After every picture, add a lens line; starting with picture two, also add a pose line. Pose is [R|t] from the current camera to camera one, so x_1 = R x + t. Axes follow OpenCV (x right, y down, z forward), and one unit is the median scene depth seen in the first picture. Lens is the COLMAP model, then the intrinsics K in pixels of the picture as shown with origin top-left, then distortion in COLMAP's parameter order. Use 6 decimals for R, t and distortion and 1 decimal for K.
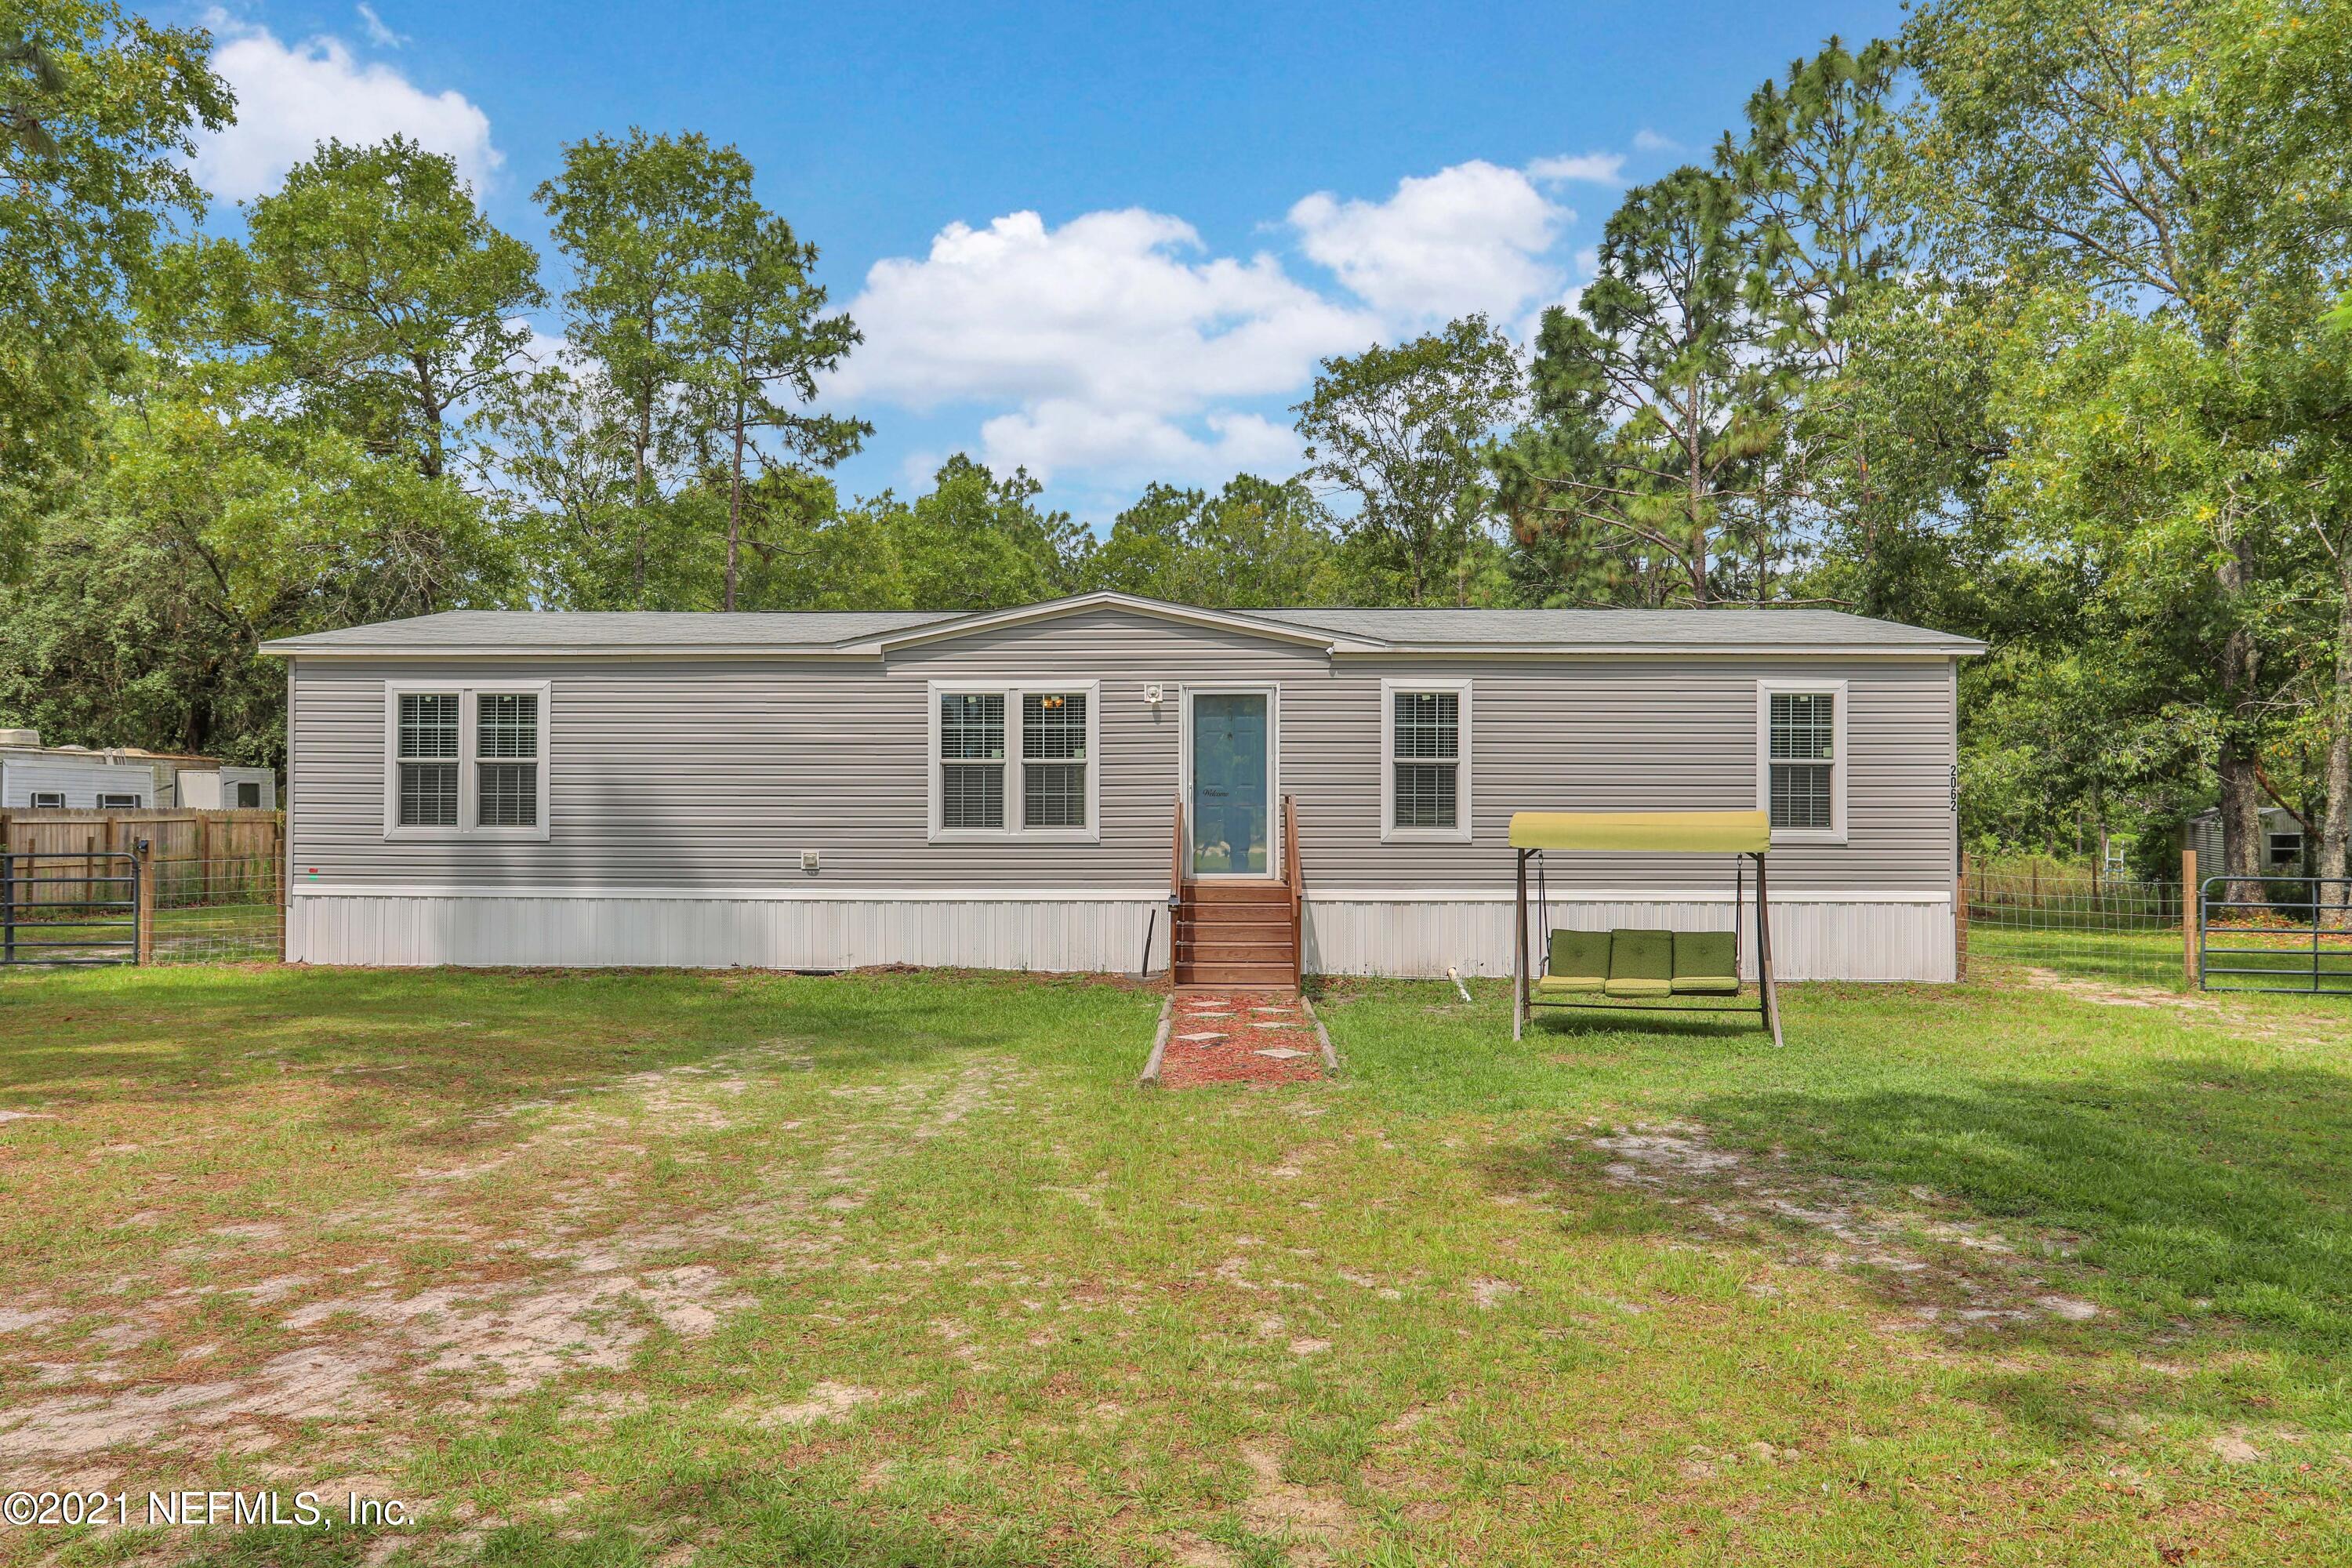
lens RADIAL K [[1713.6, 0, 1176.0], [0, 1713.6, 784.0], [0, 0, 1]] dist [-0.049439, 0.050350]
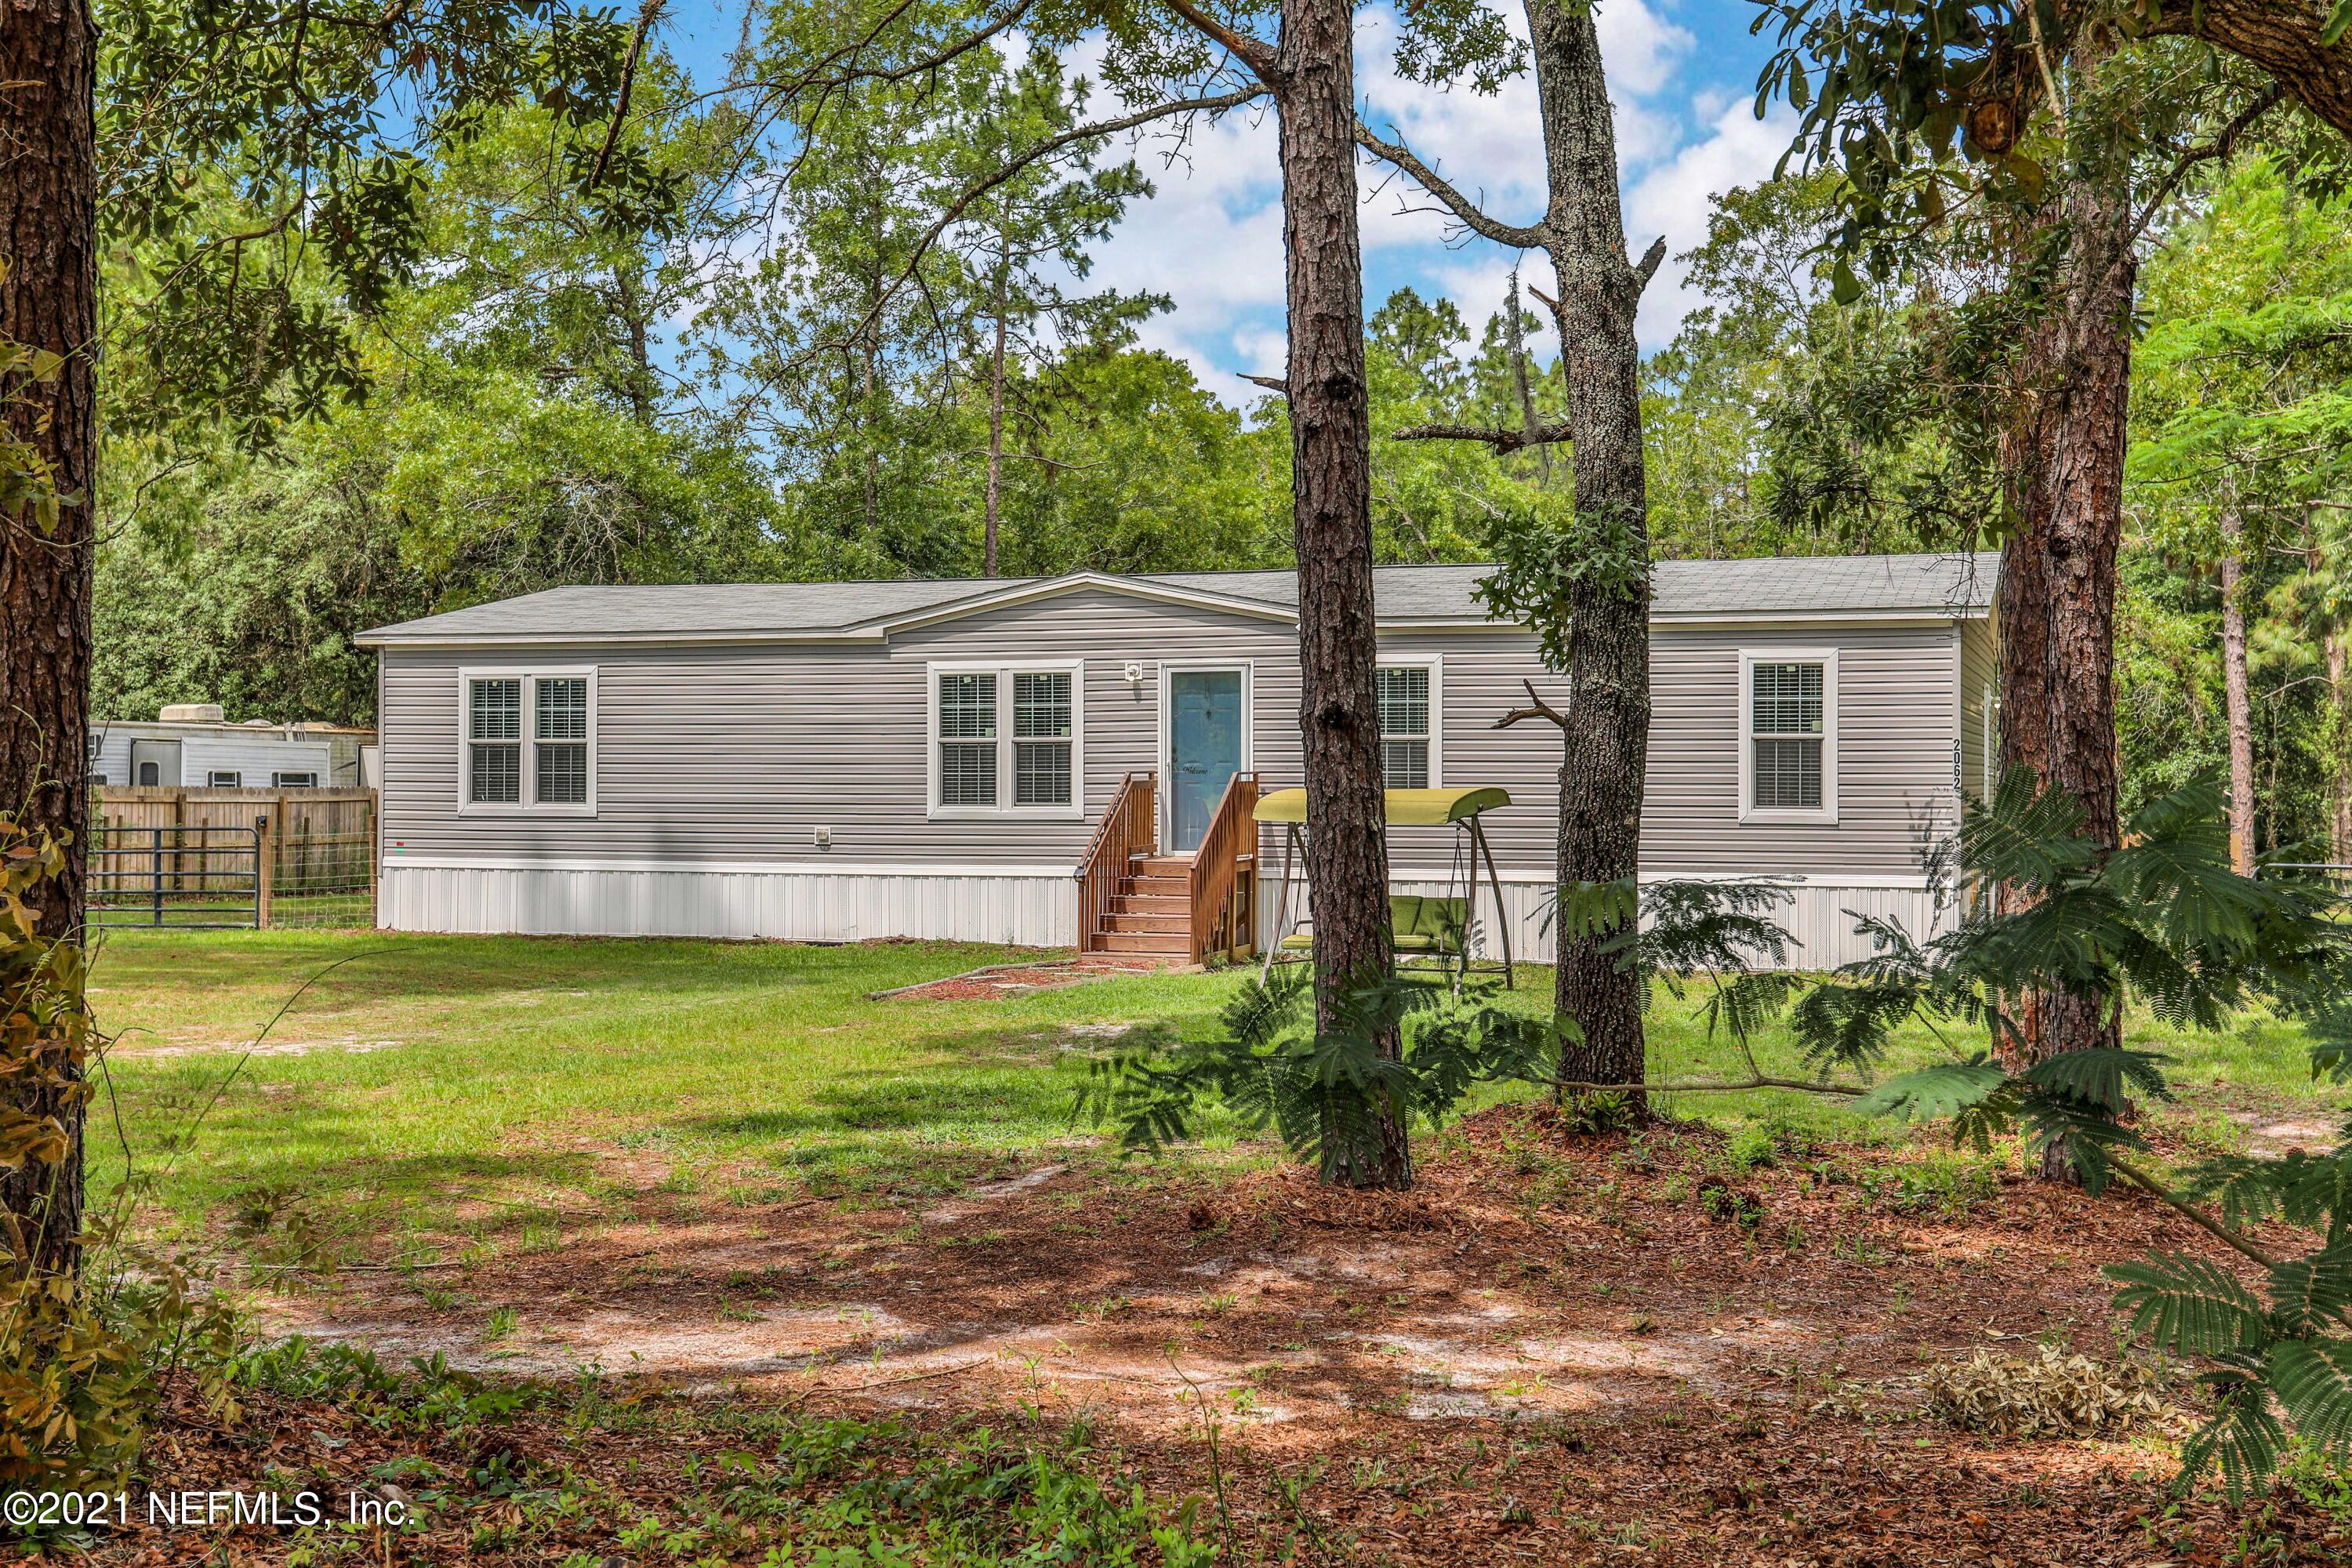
lens RADIAL K [[2886.4, 0, 1176.0], [0, 2886.4, 784.0], [0, 0, 1]] dist [0.042792, 0.025309]
pose [[0.951950, -0.000346, -0.306254, 0.527089], [0.004024, 0.999927, 0.011377, -0.006134], [0.306227, -0.012062, 0.951882, -0.603661]]
